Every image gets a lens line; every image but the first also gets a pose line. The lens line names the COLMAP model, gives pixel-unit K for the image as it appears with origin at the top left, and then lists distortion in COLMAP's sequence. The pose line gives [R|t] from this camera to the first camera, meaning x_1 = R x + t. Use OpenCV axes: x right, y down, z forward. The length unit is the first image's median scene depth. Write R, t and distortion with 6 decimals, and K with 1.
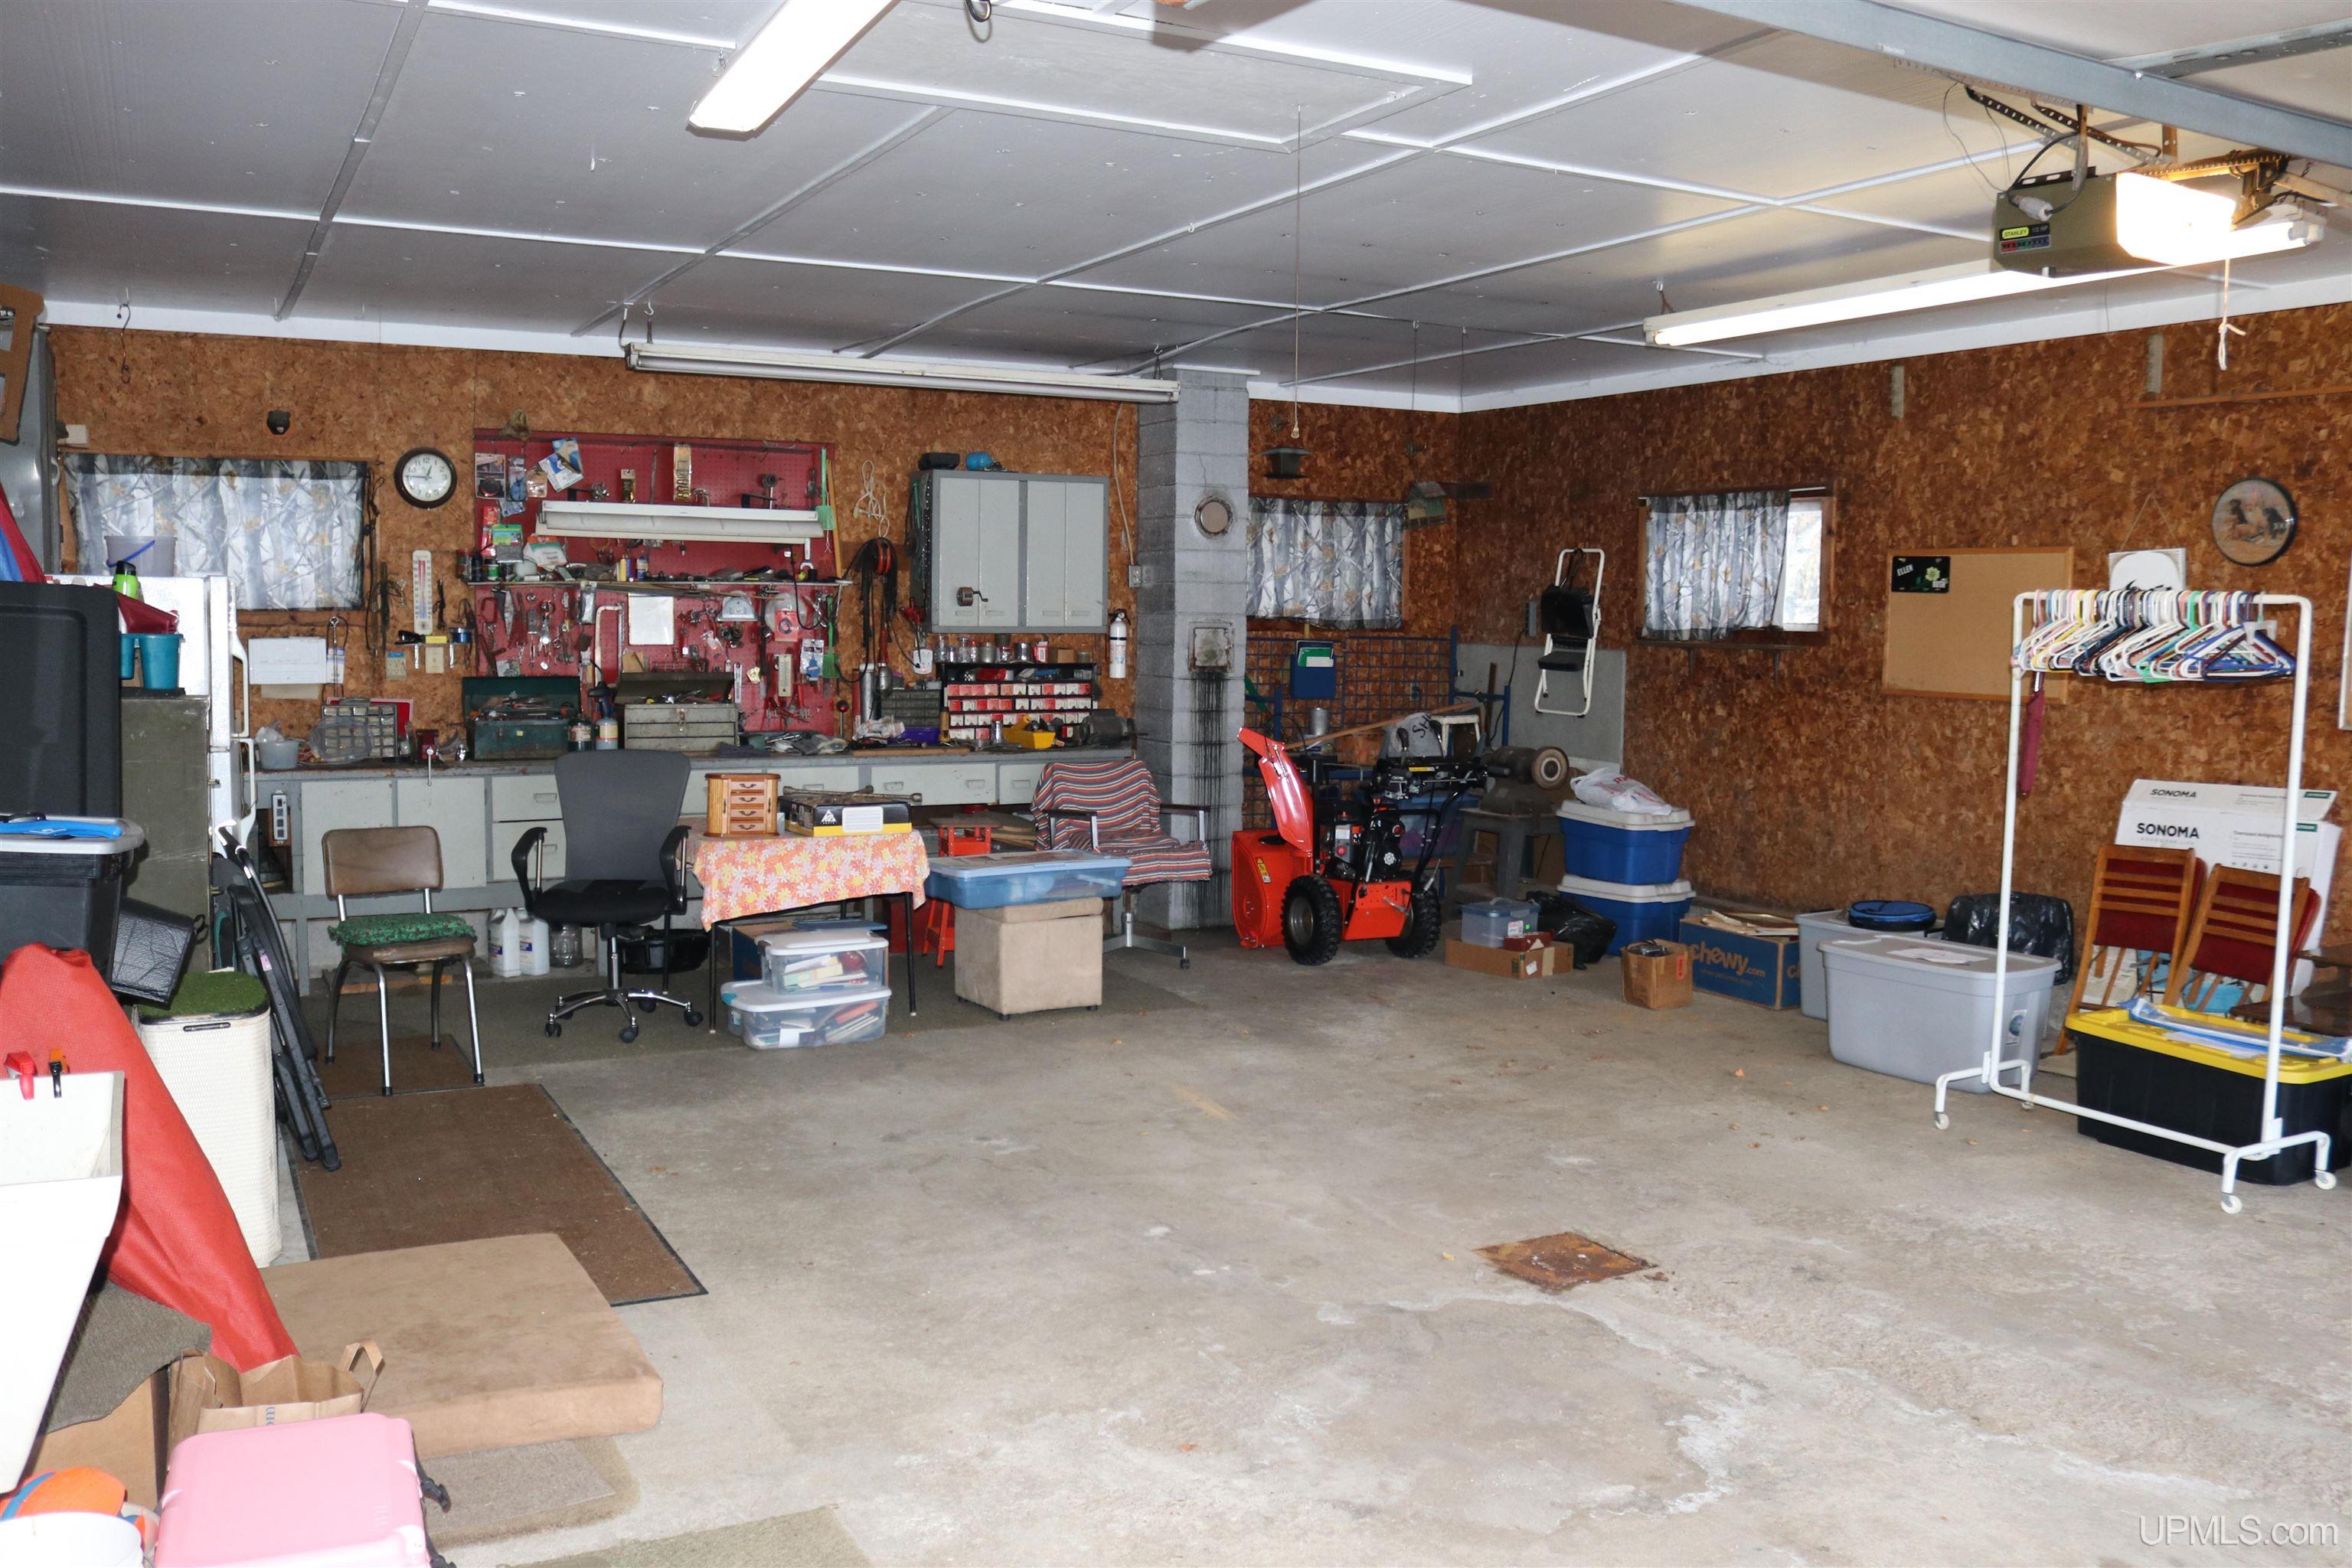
lens RADIAL K [[1942.4, 0, 1164.3], [0, 1942.4, 802.6], [0, 0, 1]] dist [-0.157946, 0.131890]
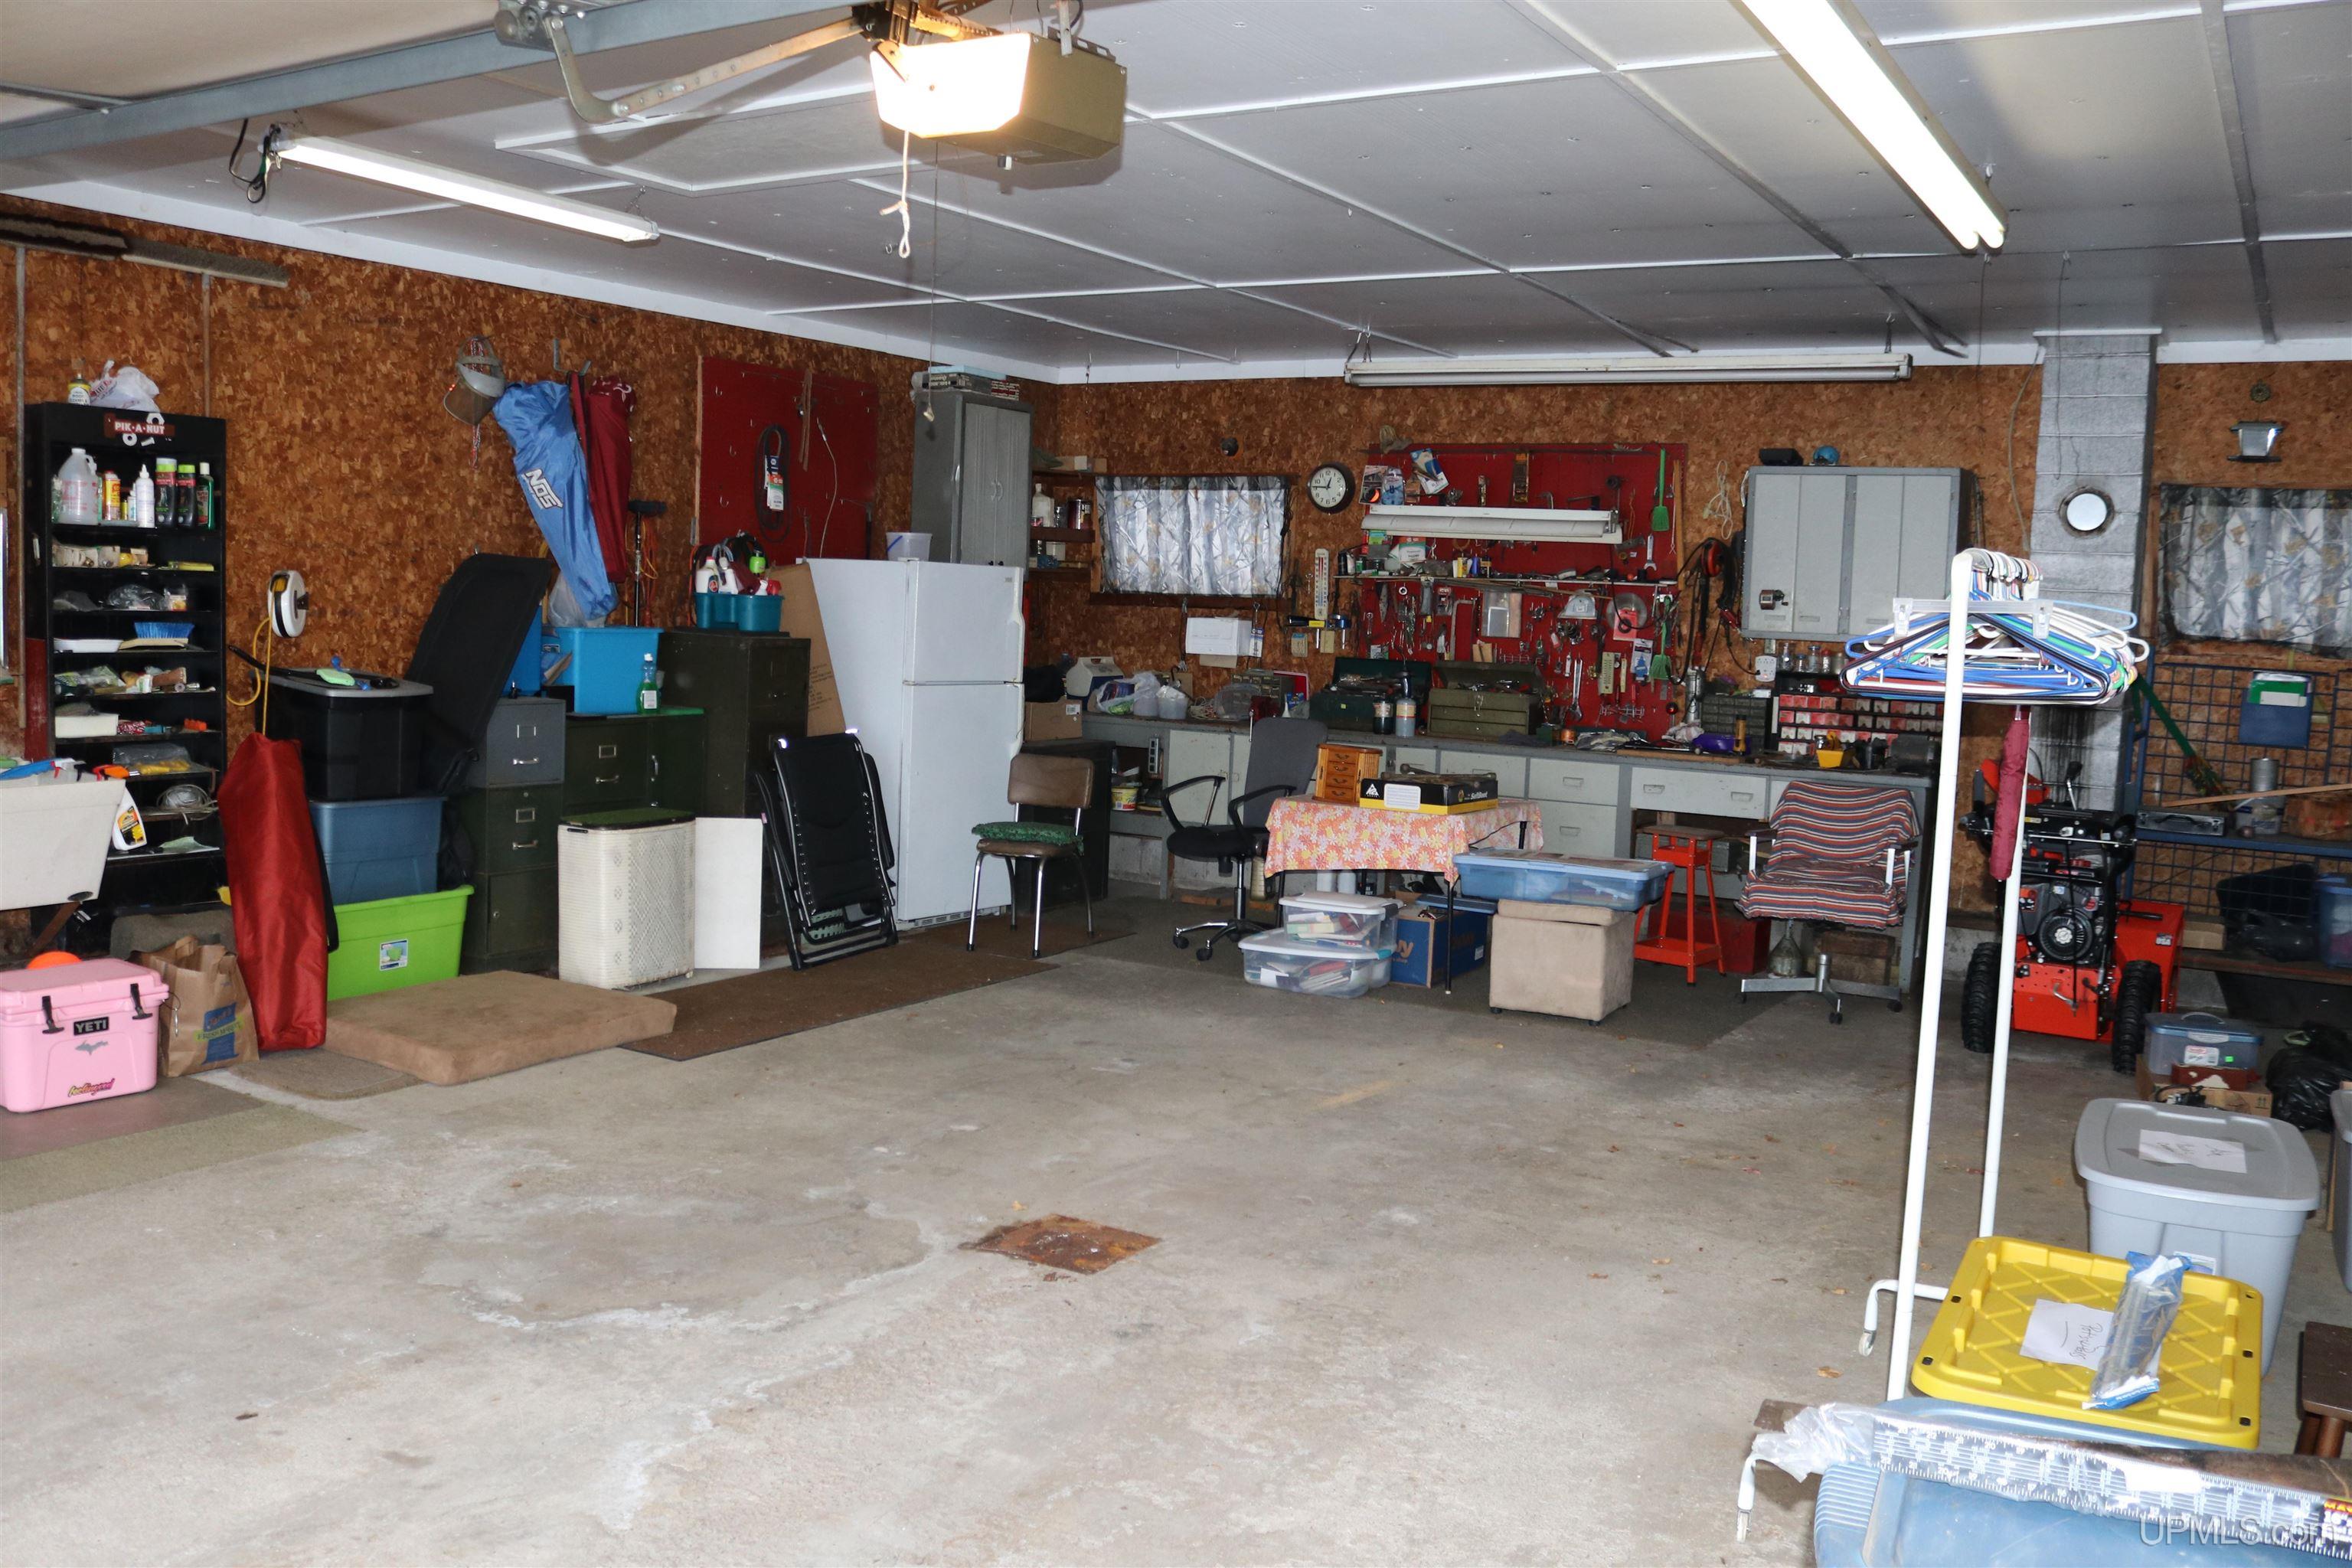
lens RADIAL K [[1942.4, 0, 1164.3], [0, 1942.4, 802.6], [0, 0, 1]] dist [-0.157946, 0.131890]
pose [[0.508476, 0.097739, -0.855511, 0.782984], [-0.112922, 0.992526, 0.046277, -0.025685], [0.853640, 0.073075, 0.515713, 0.388832]]
